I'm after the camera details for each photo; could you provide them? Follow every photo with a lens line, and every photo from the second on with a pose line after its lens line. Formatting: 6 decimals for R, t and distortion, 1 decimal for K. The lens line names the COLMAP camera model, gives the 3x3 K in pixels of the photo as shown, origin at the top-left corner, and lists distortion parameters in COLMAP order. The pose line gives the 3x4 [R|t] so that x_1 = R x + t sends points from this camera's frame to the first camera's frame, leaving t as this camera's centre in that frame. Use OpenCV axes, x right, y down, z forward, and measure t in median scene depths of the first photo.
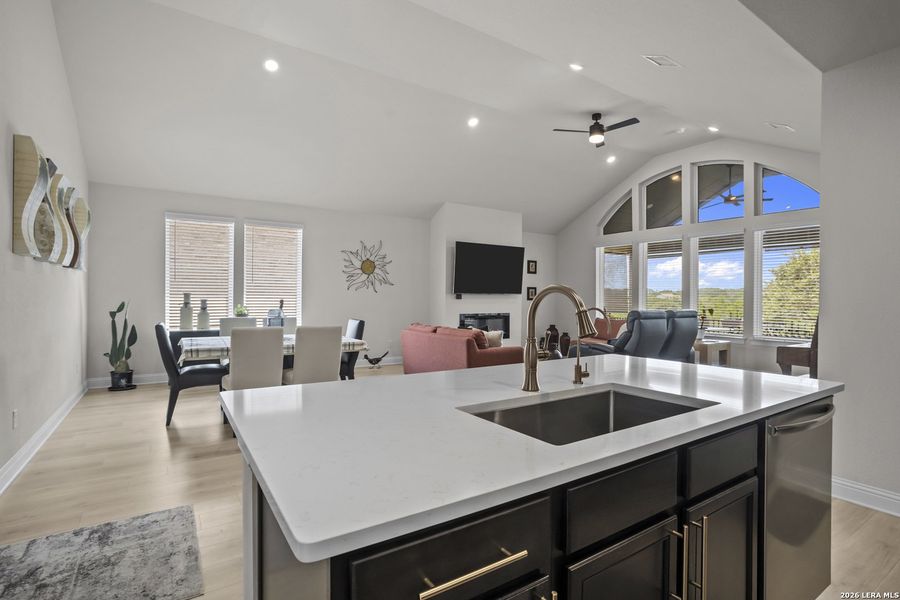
lens RADIAL K [[444.8, 0, 455.3], [0, 444.8, 297.4], [0, 0, 1]] dist [-0.049243, 0.028262]
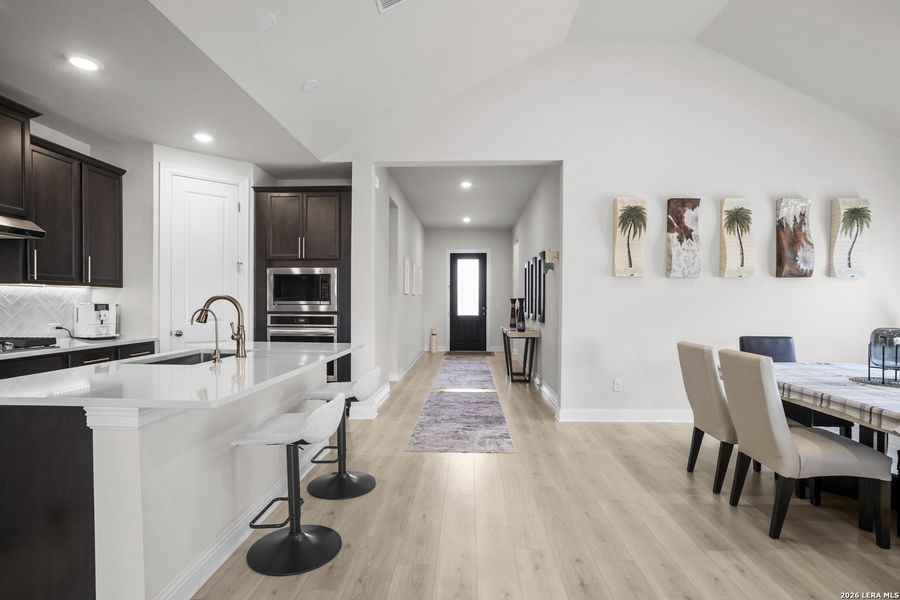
lens RADIAL K [[447.6, 0, 454.2], [0, 447.6, 304.2], [0, 0, 1]] dist [-0.049111, 0.031617]
pose [[-0.583466, -0.004827, -0.812123, 0.226253], [-0.007854, 0.999969, -0.000301, 0.000180], [0.812100, 0.006203, -0.583486, 0.560097]]
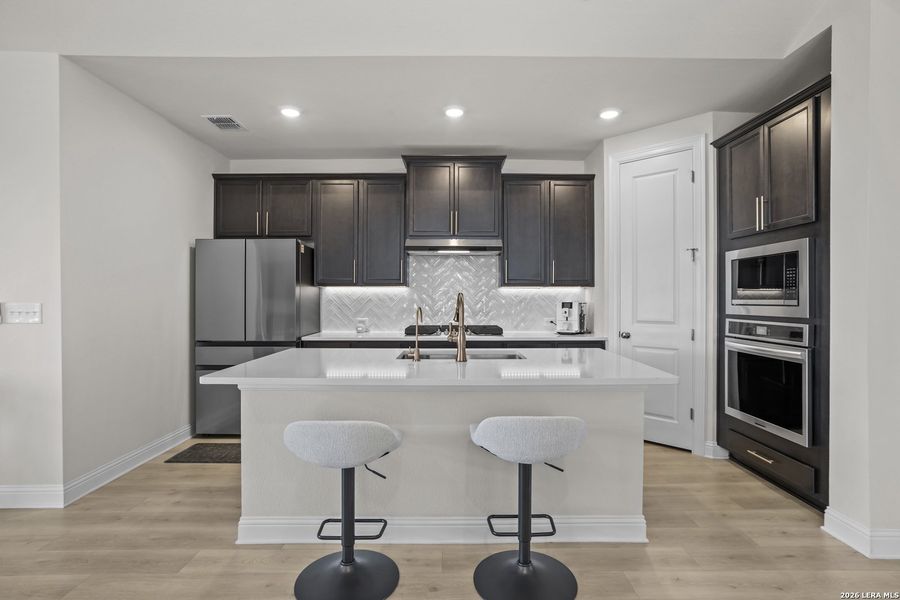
lens RADIAL K [[444.8, 0, 455.3], [0, 444.8, 297.4], [0, 0, 1]] dist [-0.049243, 0.028262]
pose [[-0.837696, -0.007356, 0.546087, -0.136722], [-0.007868, 0.999968, 0.001399, -0.002795], [-0.546080, -0.003124, -0.837727, 0.485701]]
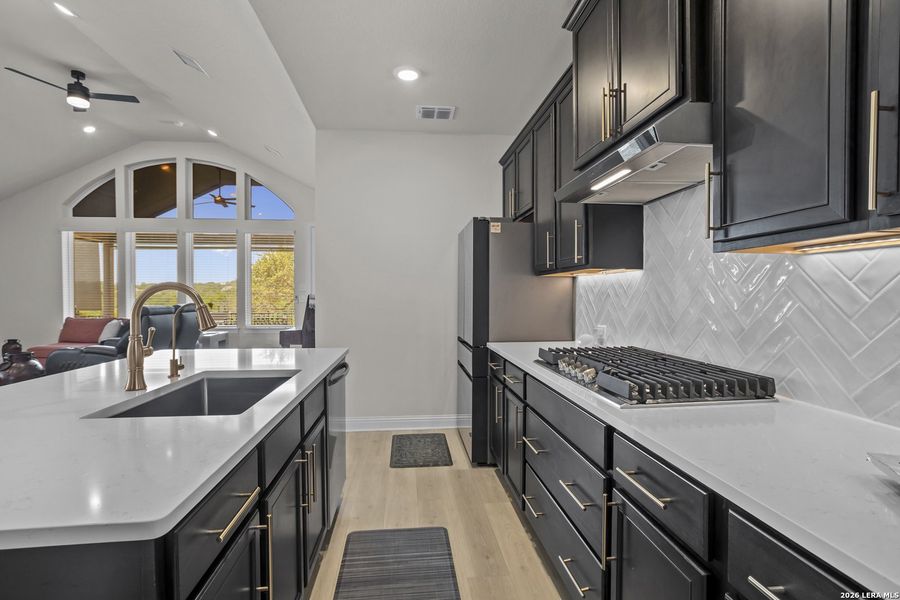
lens RADIAL K [[444.8, 0, 455.3], [0, 444.8, 297.4], [0, 0, 1]] dist [-0.049243, 0.028262]
pose [[0.461634, -0.014887, 0.886945, -0.072787], [0.002654, 0.999878, 0.015401, -0.001155], [-0.887066, -0.004756, 0.461617, -0.012840]]
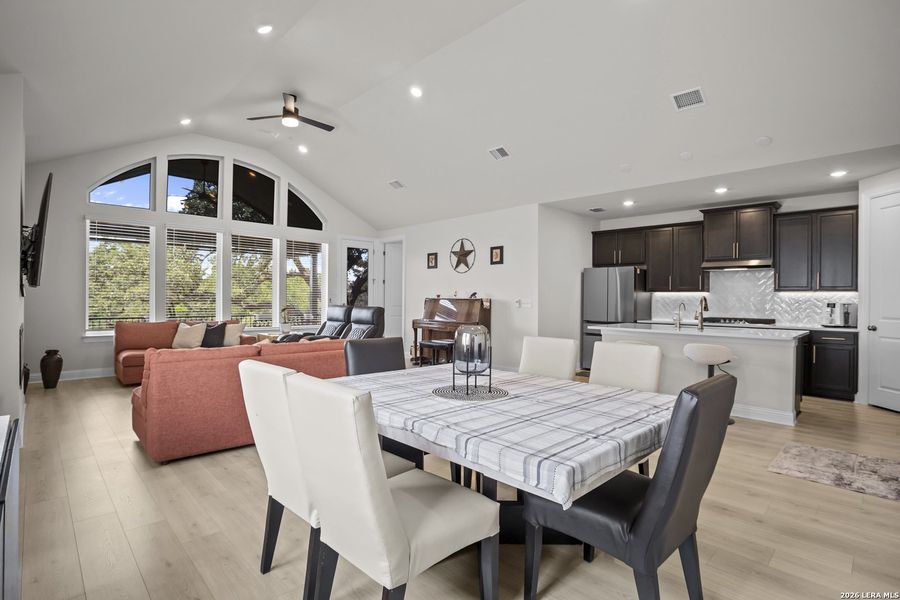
lens RADIAL K [[445.9, 0, 452.3], [0, 445.9, 300.2], [0, 0, 1]] dist [-0.078666, 0.030177]
pose [[-0.185094, -0.013856, 0.982623, -0.542280], [-0.012233, 0.999856, 0.011795, -0.002820], [-0.982645, -0.009838, -0.185236, 0.704733]]
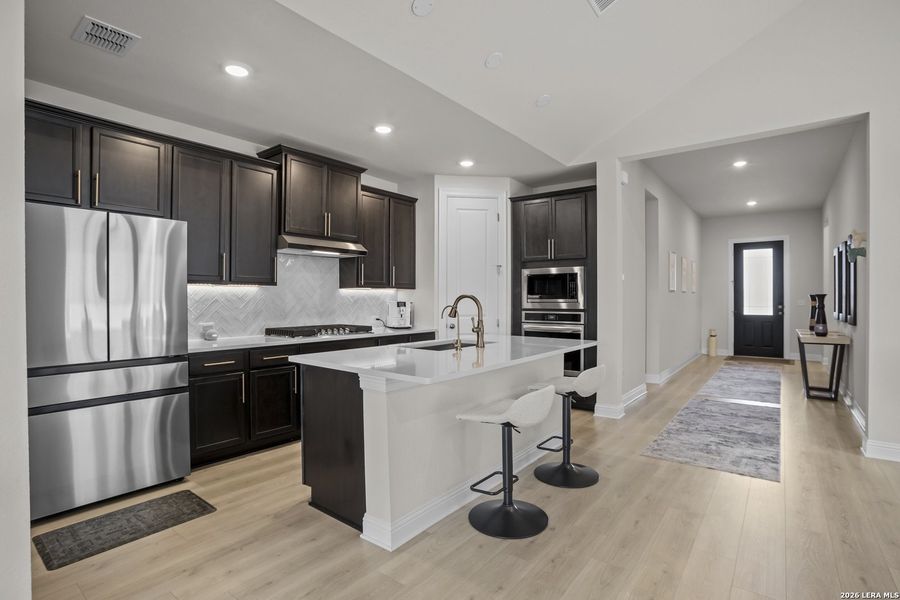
lens RADIAL K [[446.4, 0, 456.3], [0, 446.4, 293.4], [0, 0, 1]] dist [-0.089693, 0.042215]
pose [[-0.944683, -0.011284, -0.327791, 0.195922], [-0.006821, 0.999868, -0.014760, -0.000311], [0.327914, -0.011707, -0.944635, 0.602219]]
